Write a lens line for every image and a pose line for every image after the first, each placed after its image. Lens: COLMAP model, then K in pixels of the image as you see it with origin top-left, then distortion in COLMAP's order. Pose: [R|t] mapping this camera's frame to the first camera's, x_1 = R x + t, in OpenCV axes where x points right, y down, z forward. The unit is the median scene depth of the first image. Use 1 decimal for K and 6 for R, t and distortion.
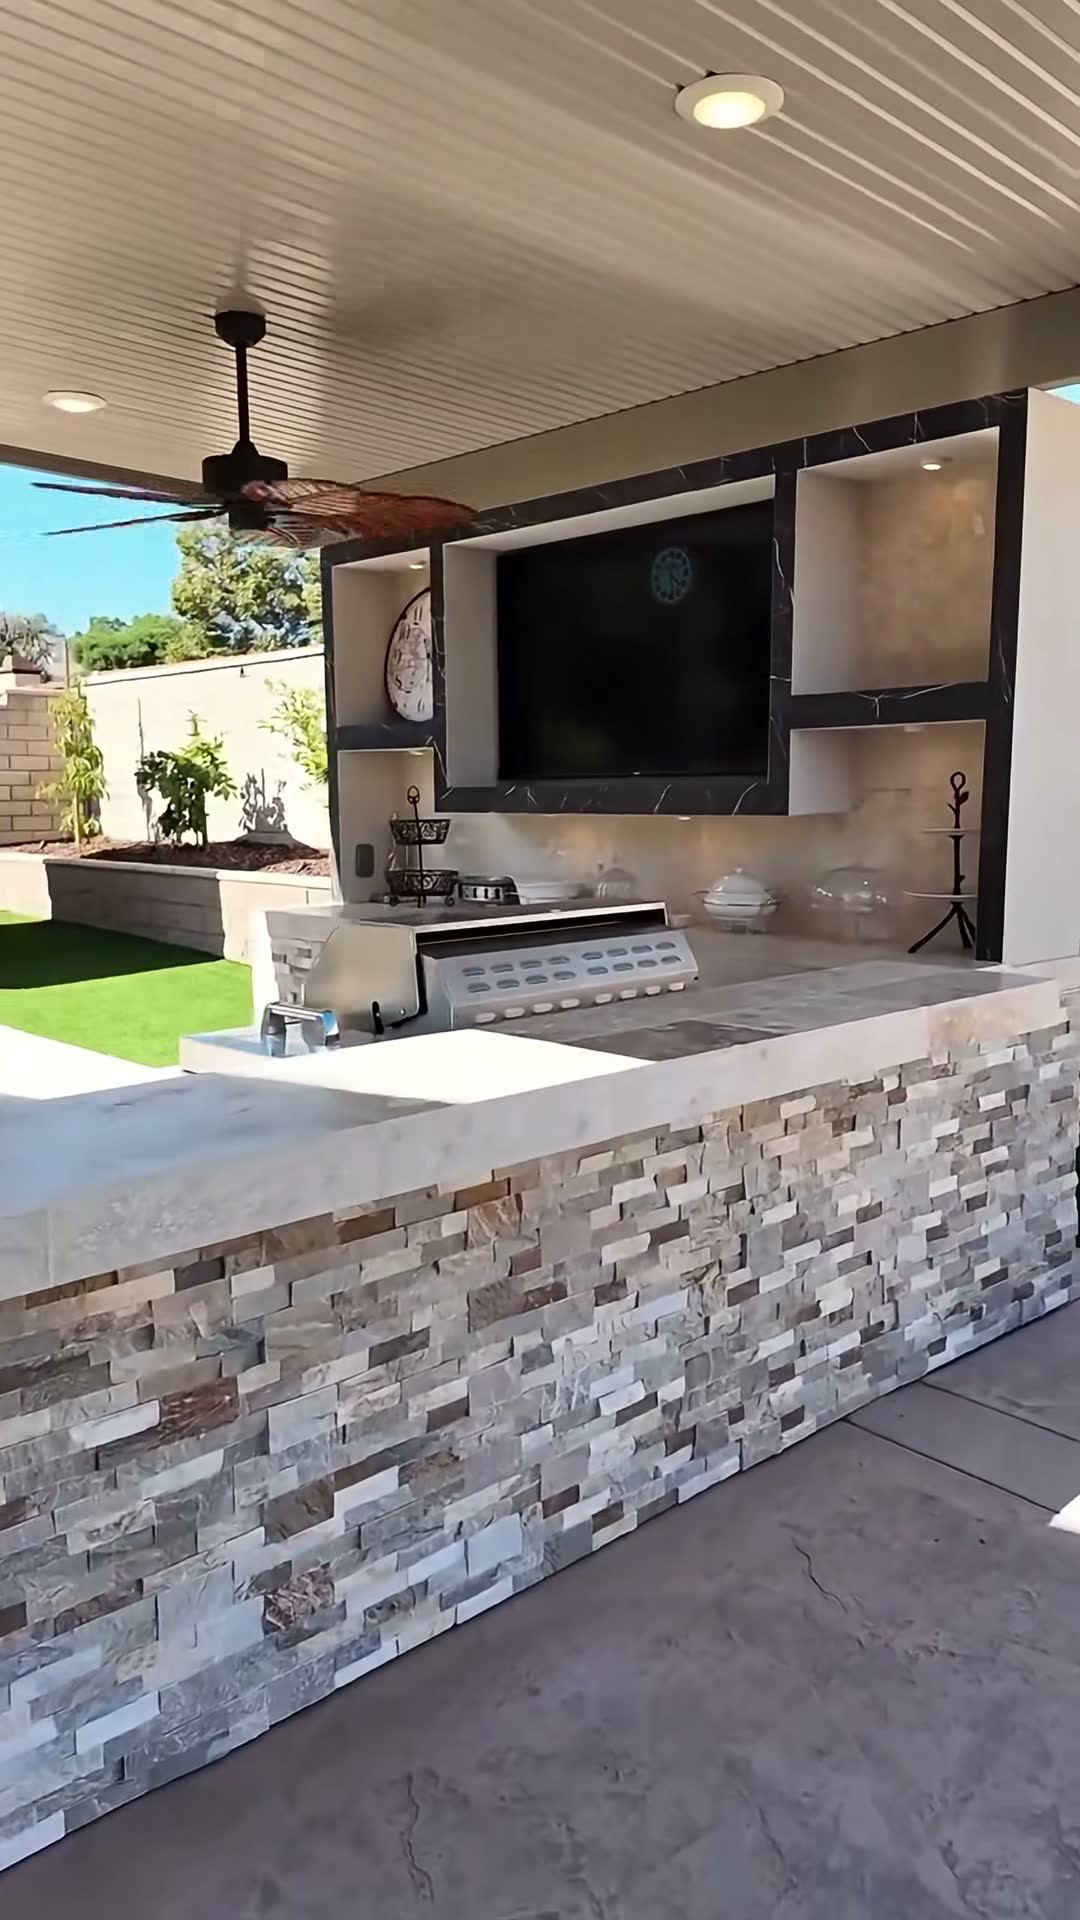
lens RADIAL K [[1405.6, 0, 540.0], [0, 1405.6, 960.0], [0, 0, 1]] dist [-0.000952, -0.000603]
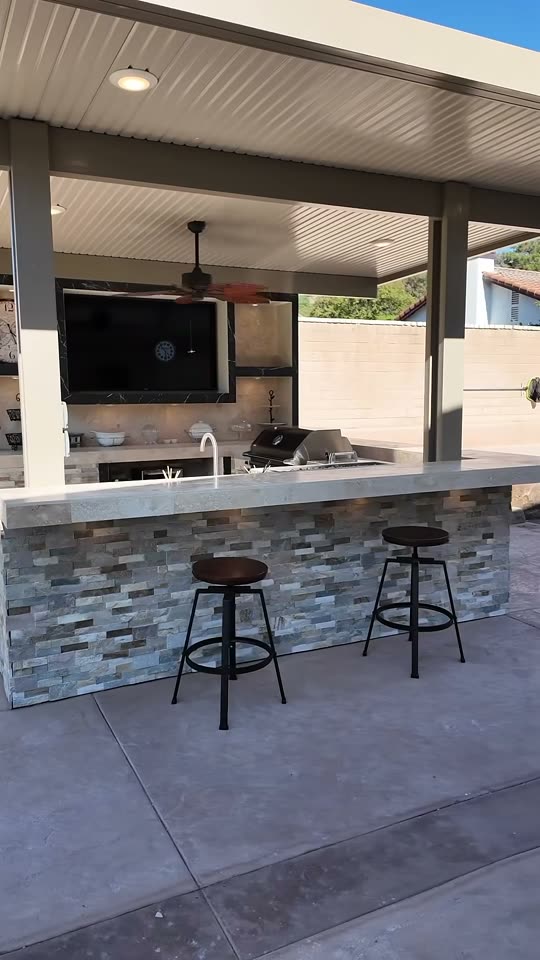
lens RADIAL K [[702.8, 0, 270.0], [0, 702.8, 480.0], [0, 0, 1]] dist [-0.000952, -0.000603]
pose [[0.296113, -0.104620, 0.949406, -1.541251], [0.125115, 0.989667, 0.070034, -0.031869], [-0.946923, 0.098047, 0.306143, 0.488656]]
